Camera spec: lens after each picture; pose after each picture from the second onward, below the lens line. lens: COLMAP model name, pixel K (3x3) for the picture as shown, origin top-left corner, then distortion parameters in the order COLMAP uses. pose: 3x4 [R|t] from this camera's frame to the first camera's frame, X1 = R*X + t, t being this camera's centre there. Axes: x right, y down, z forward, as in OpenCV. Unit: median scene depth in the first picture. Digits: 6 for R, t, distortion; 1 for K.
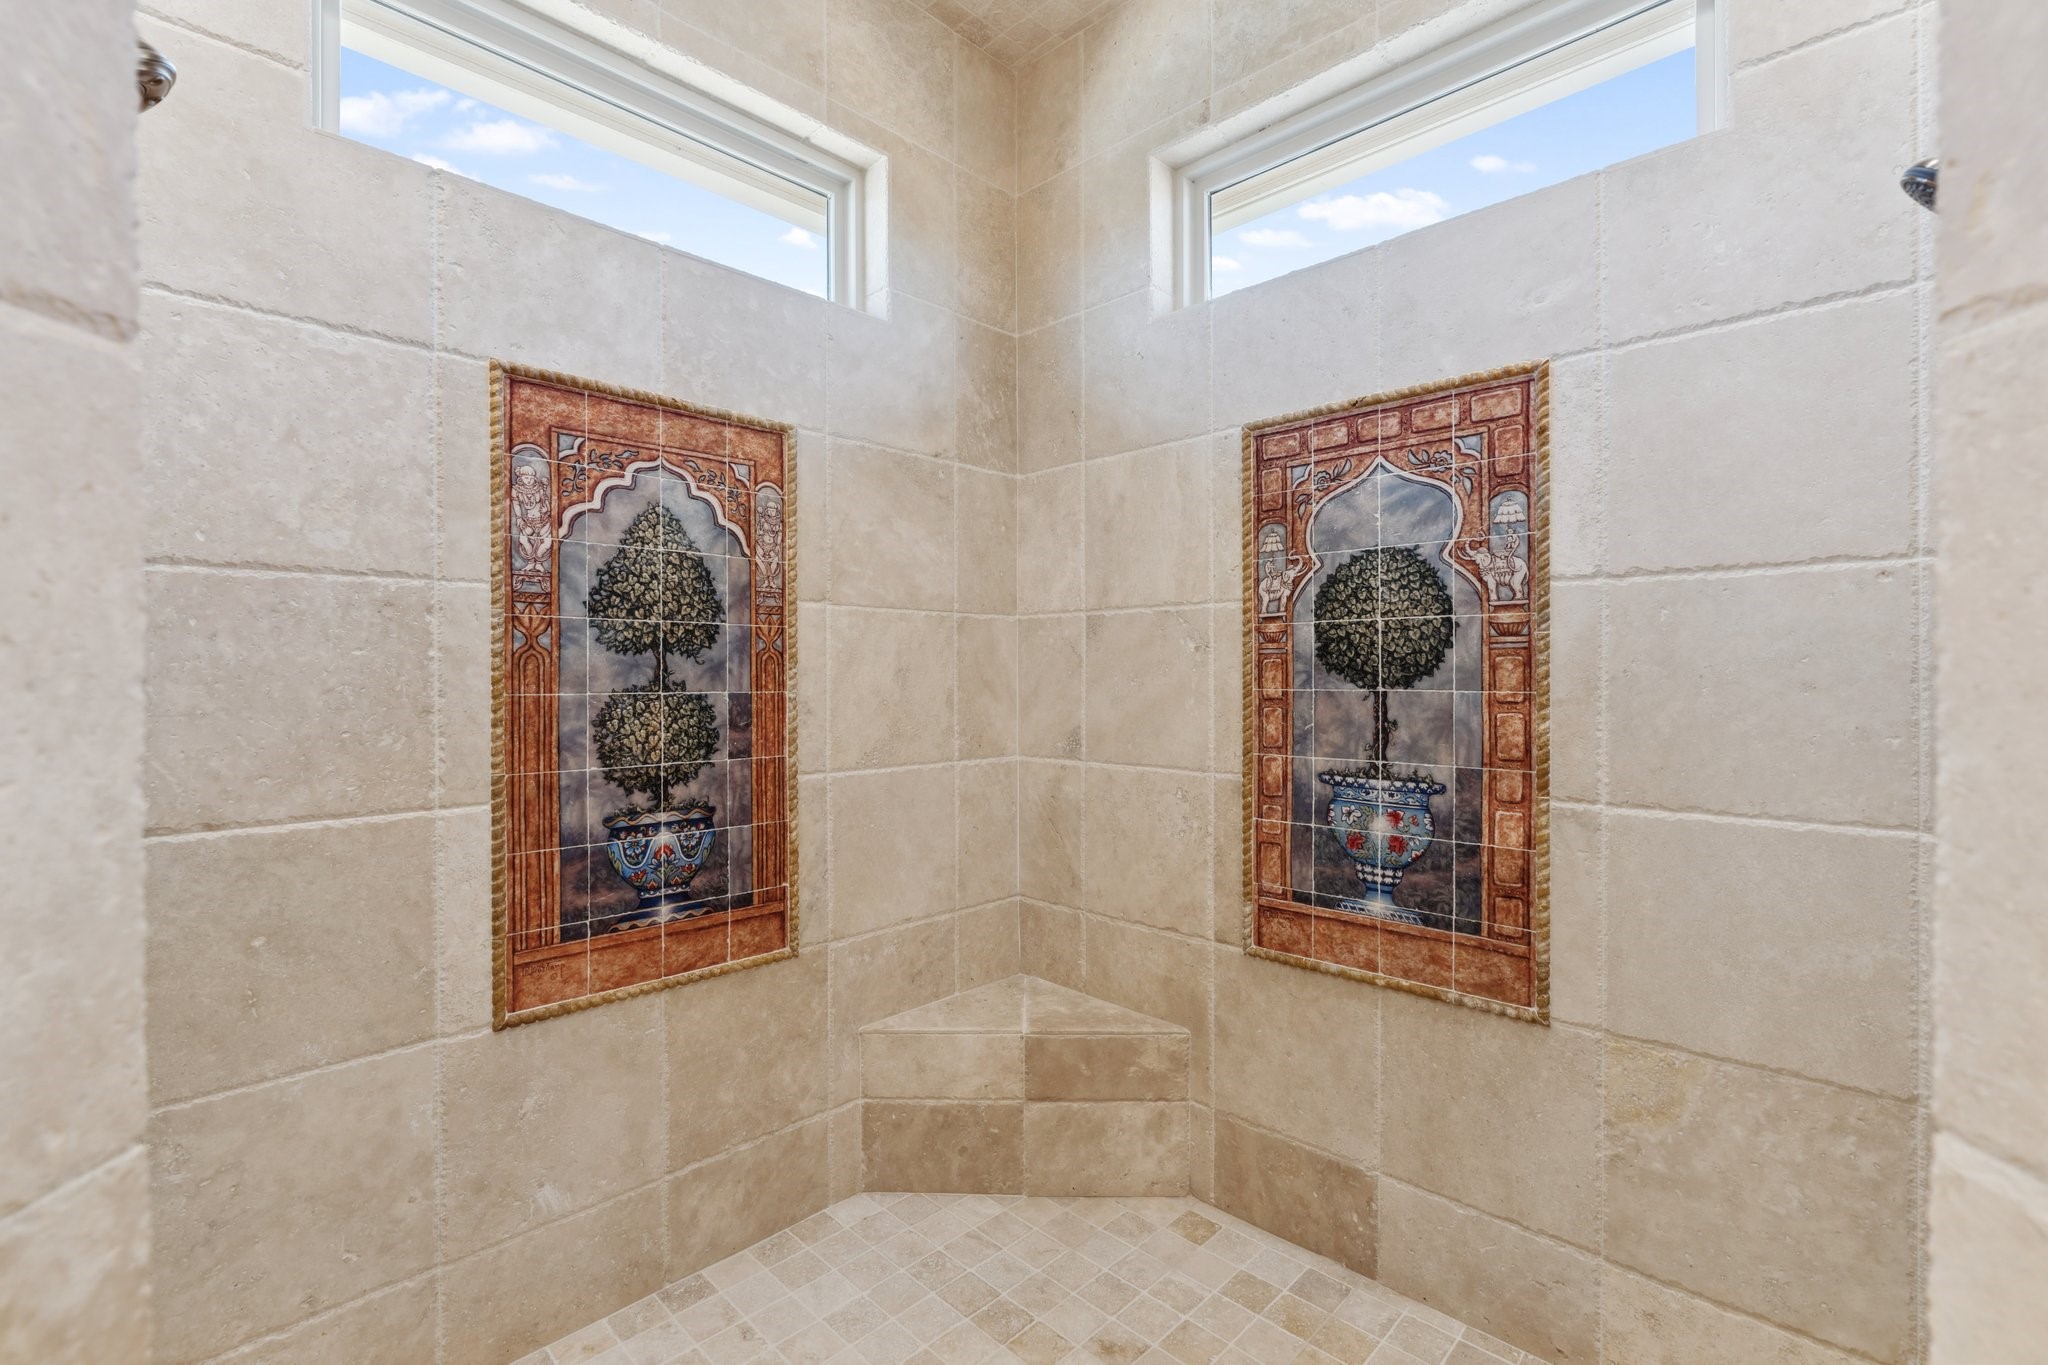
lens RADIAL K [[933.2, 0, 1020.8], [0, 933.2, 682.3], [0, 0, 1]] dist [-0.000575, 0.001049]
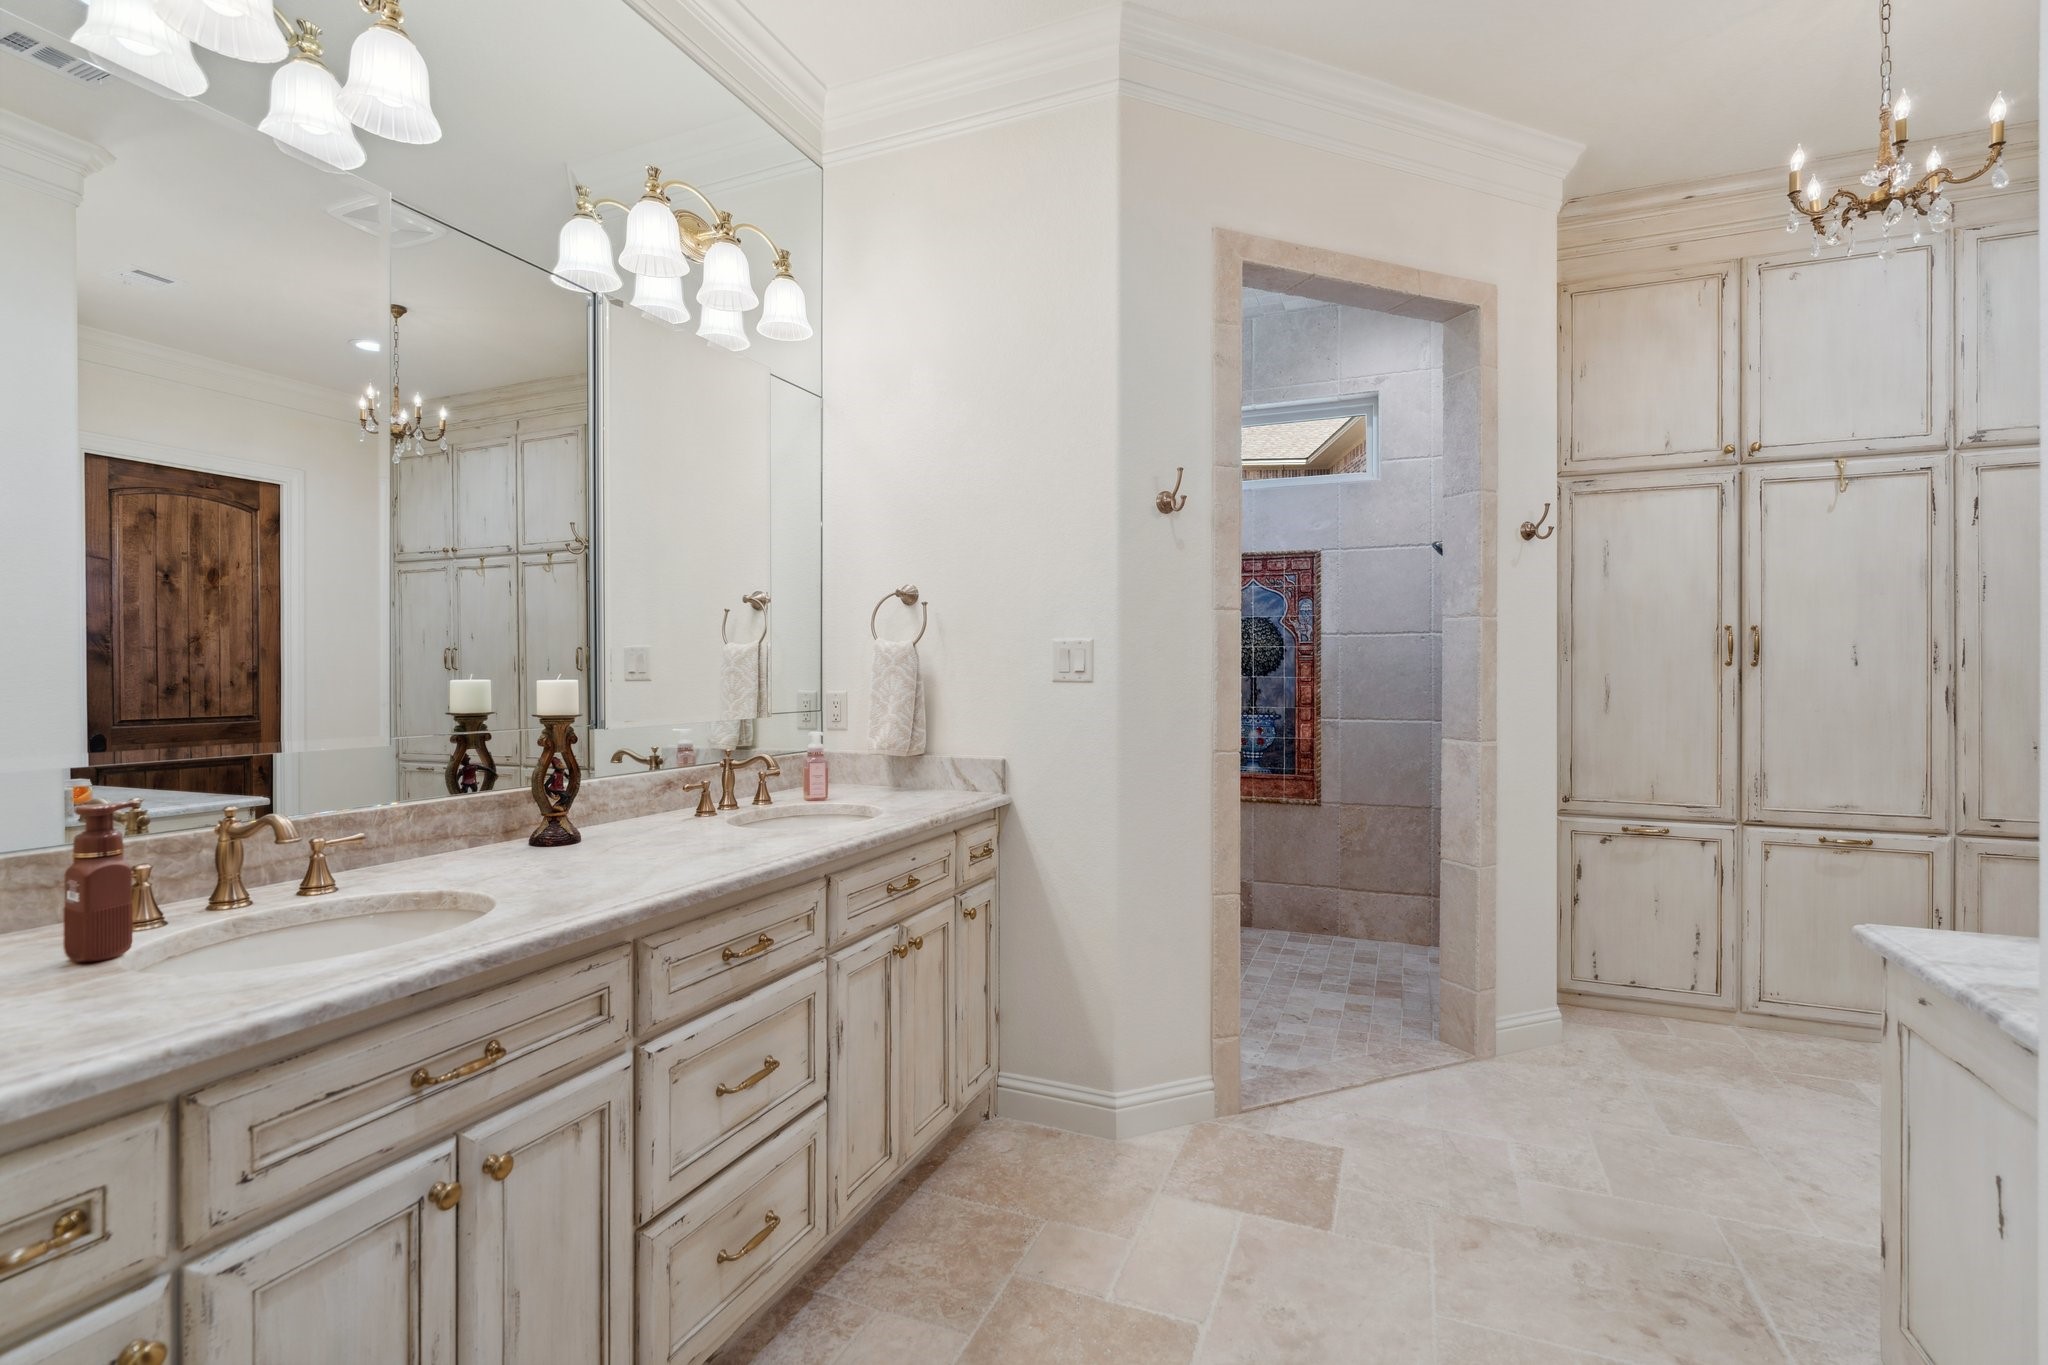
lens RADIAL K [[933.2, 0, 1024.3], [0, 933.2, 679.1], [0, 0, 1]] dist [-0.000575, 0.001049]
pose [[0.923175, 0.000676, 0.384380, -1.173833], [0.000476, 0.999996, -0.002902, 0.022664], [-0.384381, 0.002862, 0.923170, -1.064886]]
